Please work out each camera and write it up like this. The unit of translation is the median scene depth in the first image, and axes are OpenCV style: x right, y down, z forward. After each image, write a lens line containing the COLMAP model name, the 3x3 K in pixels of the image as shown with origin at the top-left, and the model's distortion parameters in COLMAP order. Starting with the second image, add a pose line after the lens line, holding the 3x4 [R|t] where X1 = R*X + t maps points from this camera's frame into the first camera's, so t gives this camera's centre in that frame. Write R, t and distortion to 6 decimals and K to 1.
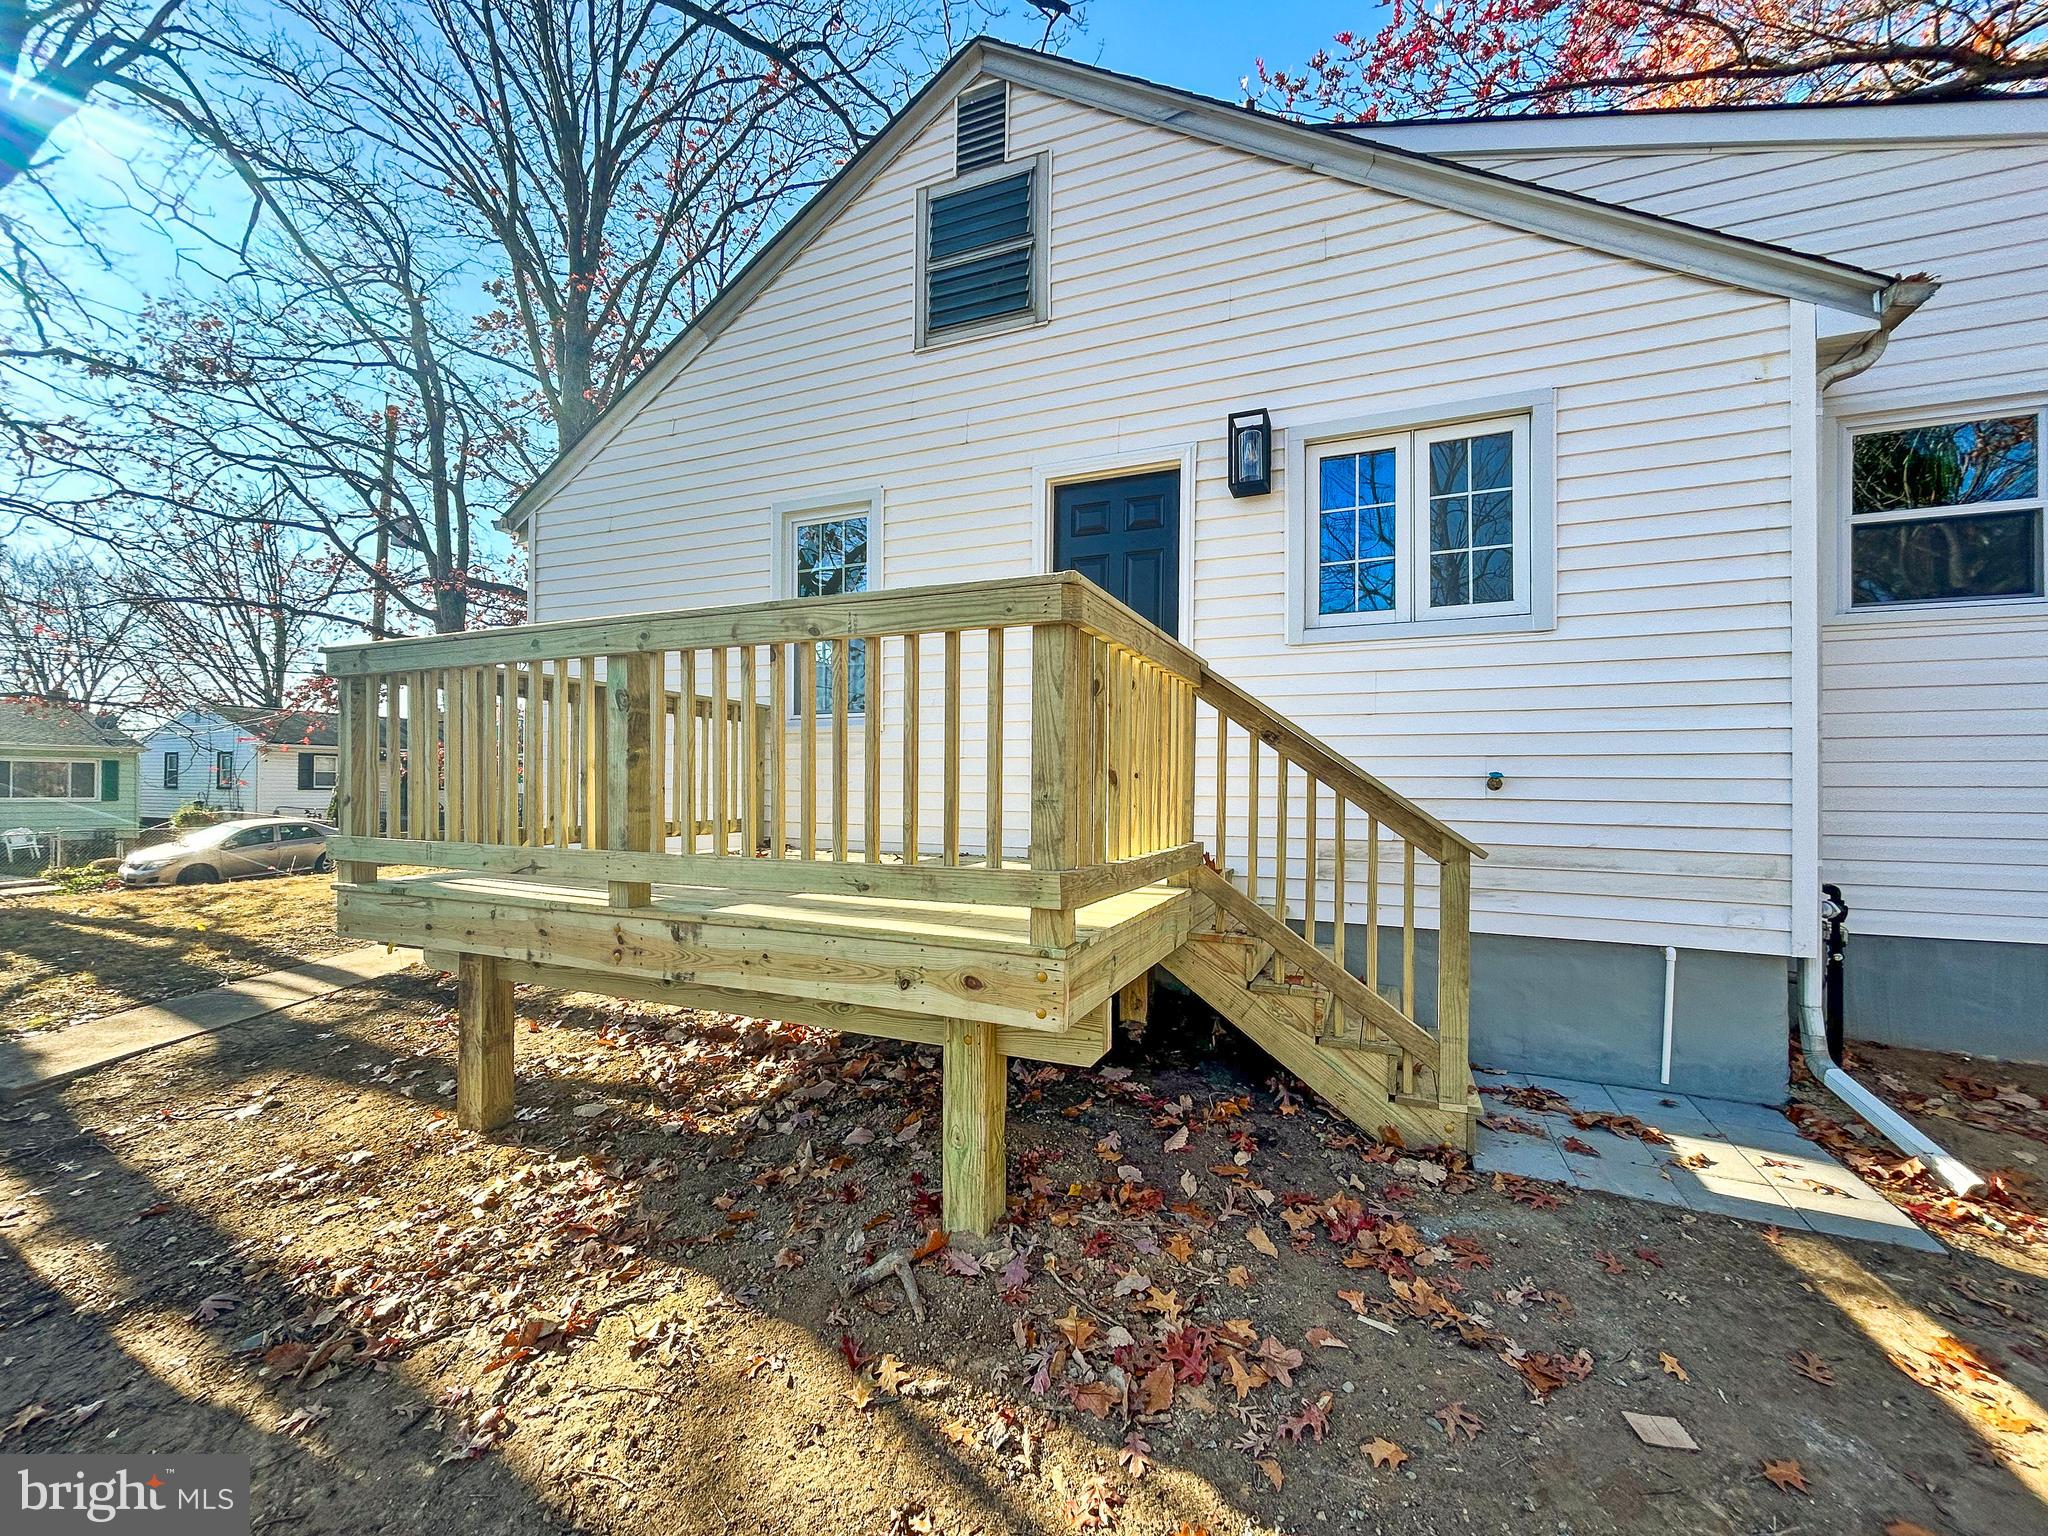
lens RADIAL K [[827.3, 0, 1023.8], [0, 827.3, 766.5], [0, 0, 1]] dist [-0.001250, -0.000140]
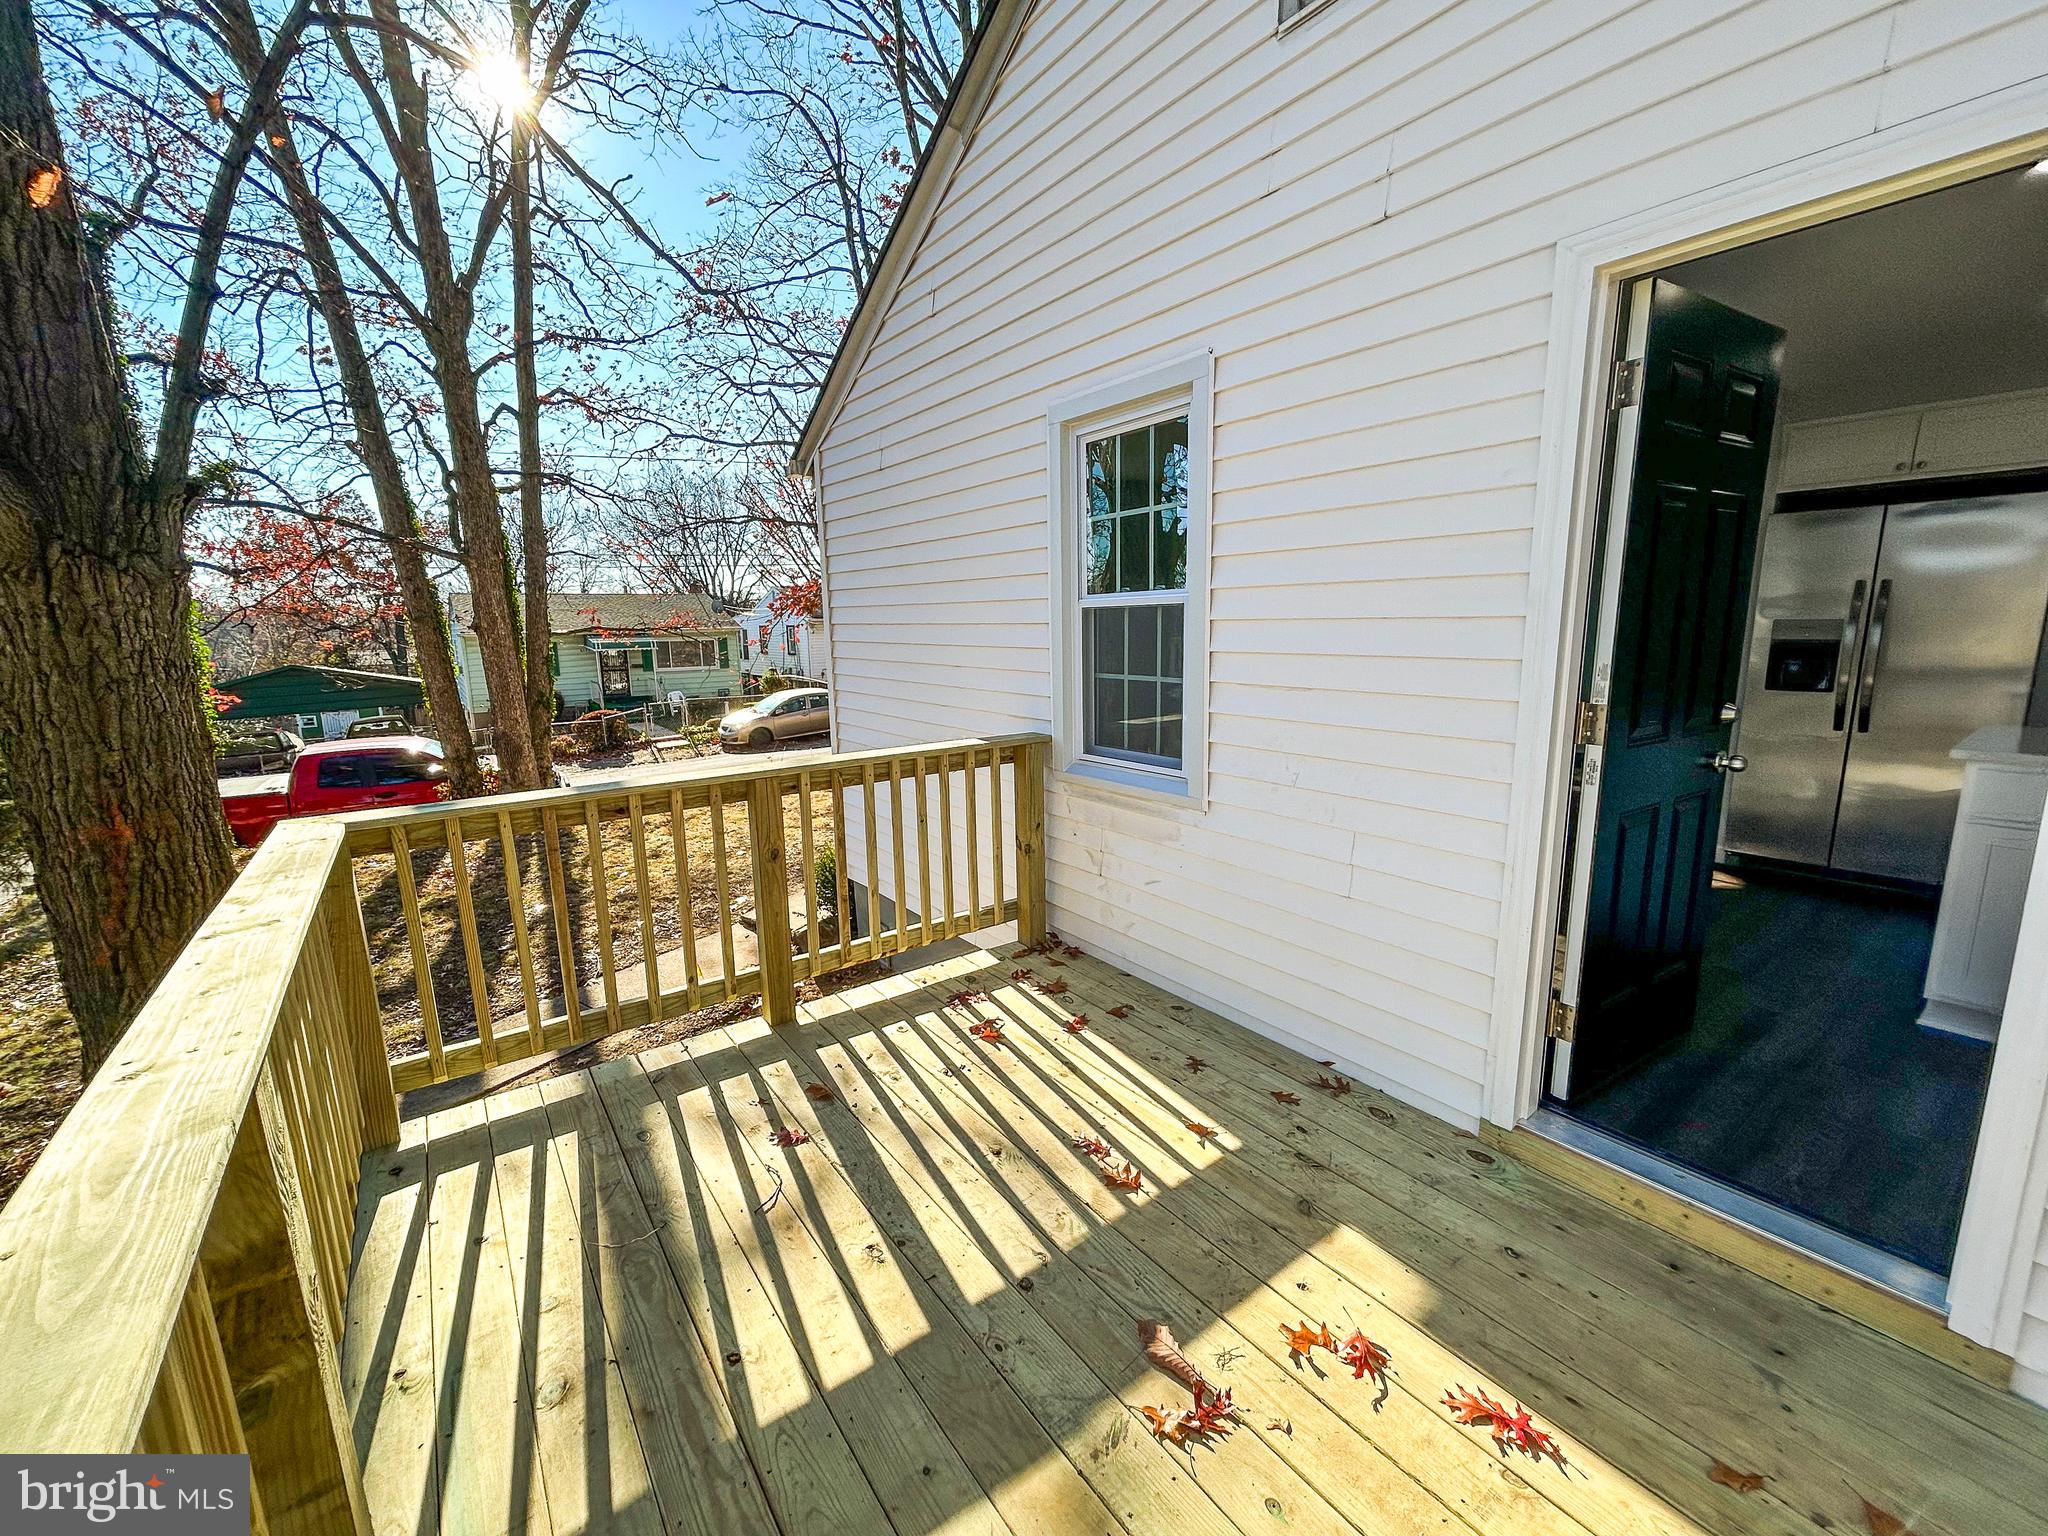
lens RADIAL K [[827.3, 0, 1023.8], [0, 827.3, 766.5], [0, 0, 1]] dist [-0.001250, -0.000140]
pose [[0.863677, 0.065321, -0.499796, 0.004685], [0.030392, 0.983014, 0.180996, -0.168659], [0.503129, -0.171512, 0.847021, 0.427079]]
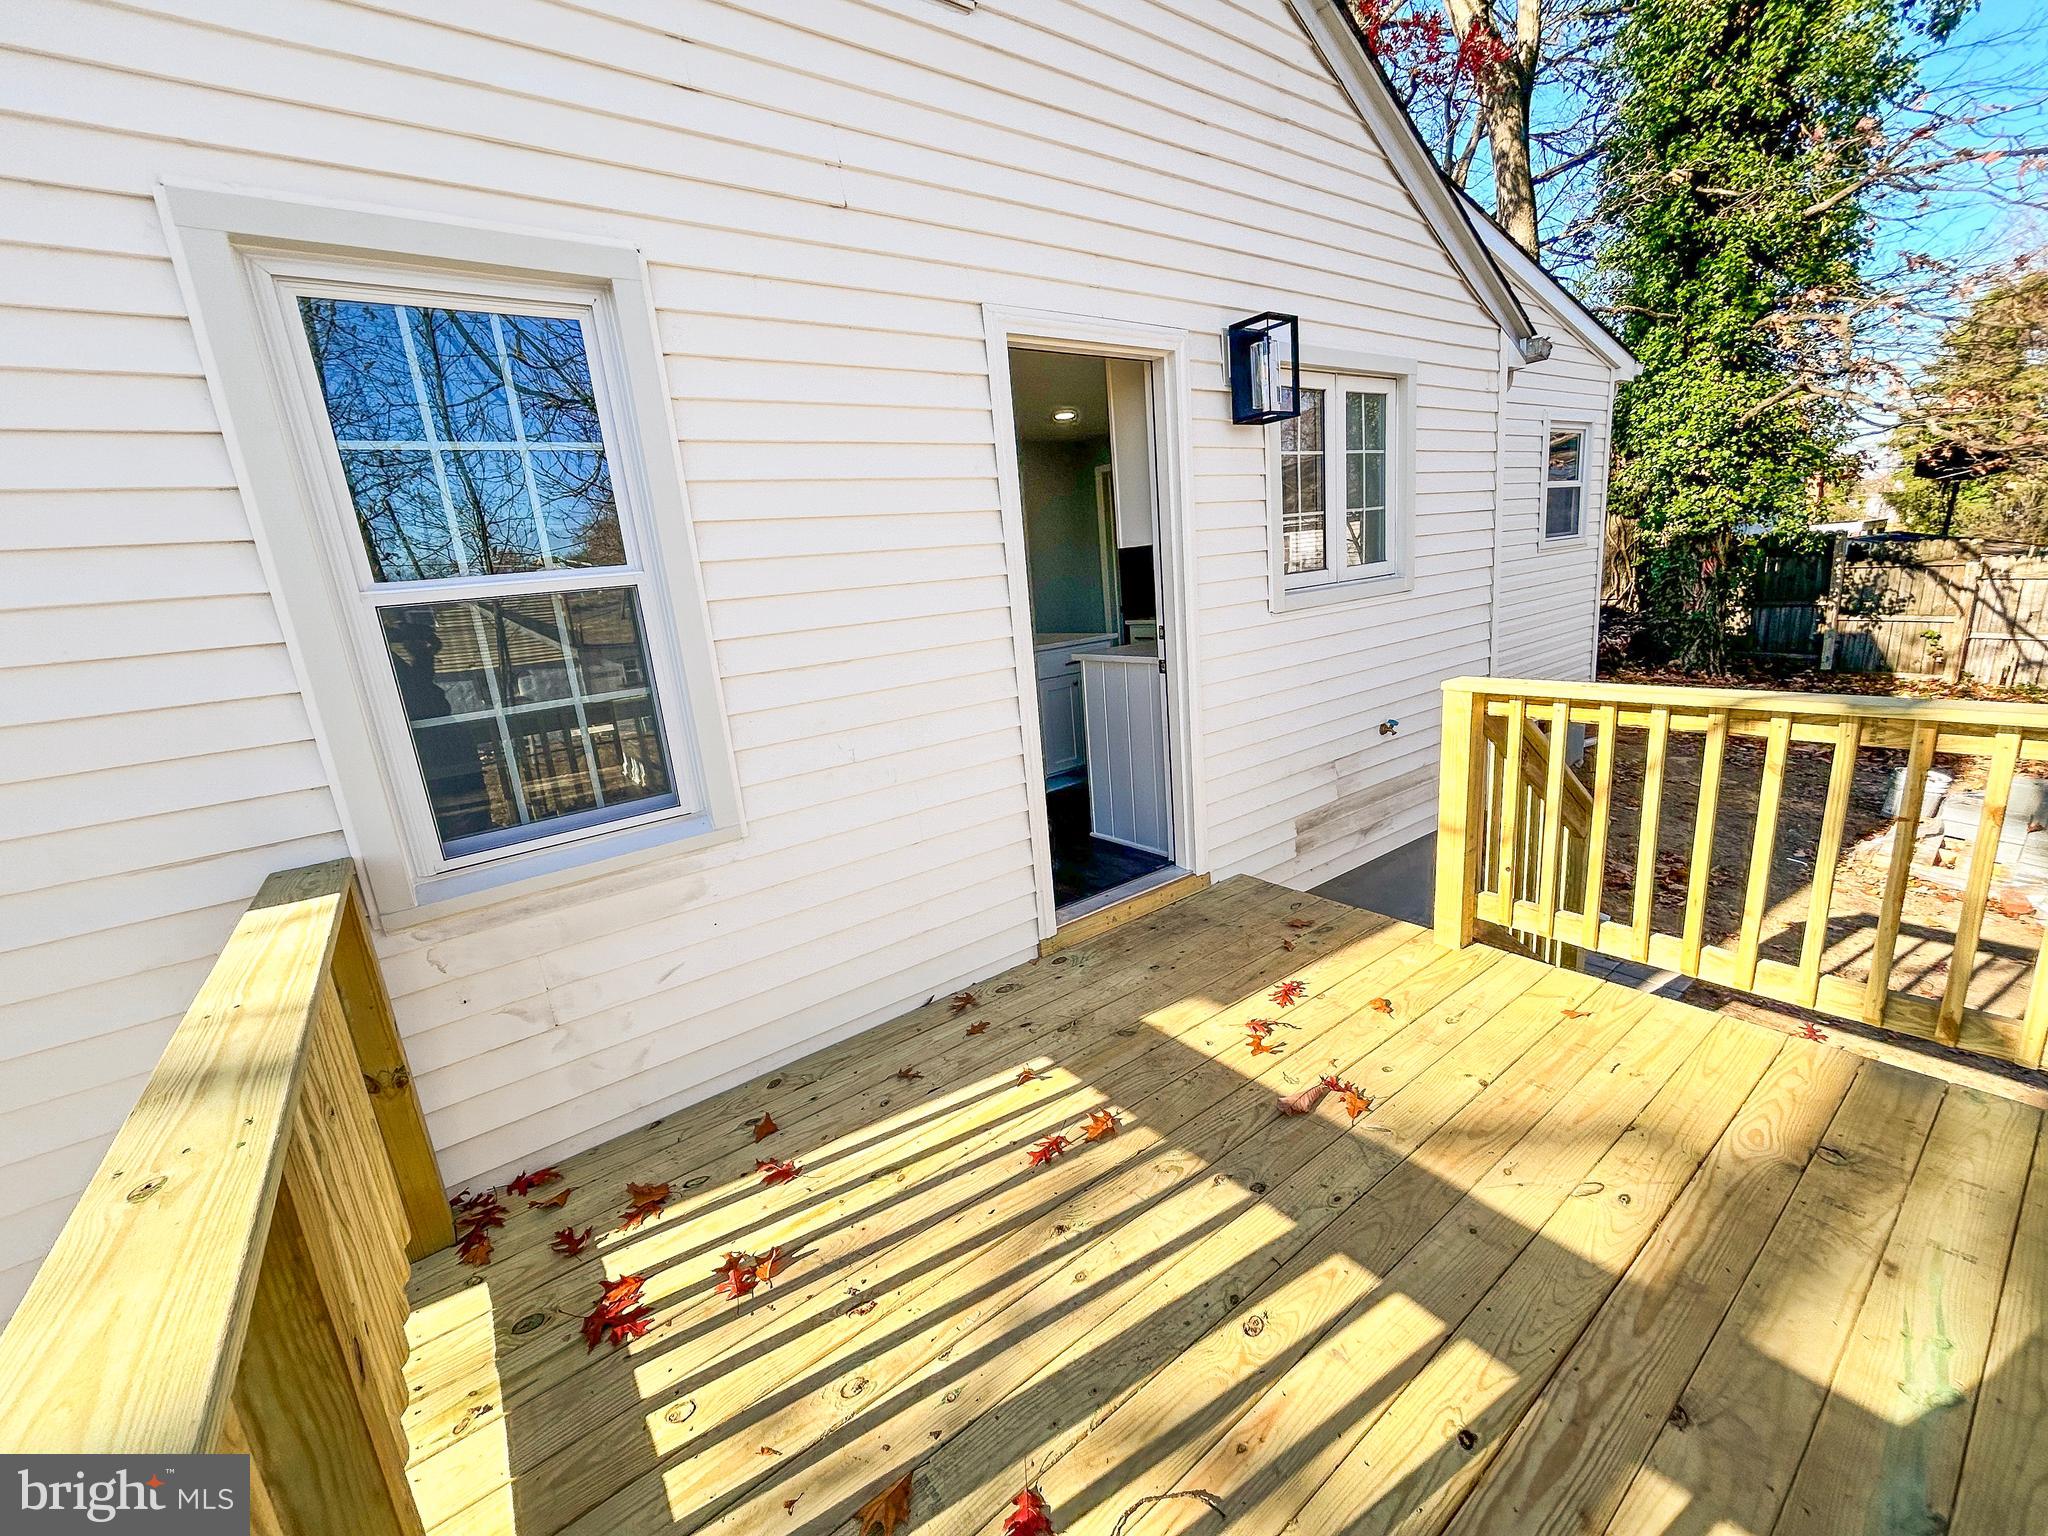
lens RADIAL K [[827.3, 0, 1023.8], [0, 827.3, 766.5], [0, 0, 1]] dist [-0.001250, -0.000140]
pose [[0.503390, -0.250270, 0.827021, -0.436224], [0.085520, 0.966866, 0.240535, -0.167816], [-0.859817, -0.050356, 0.508114, 0.588403]]
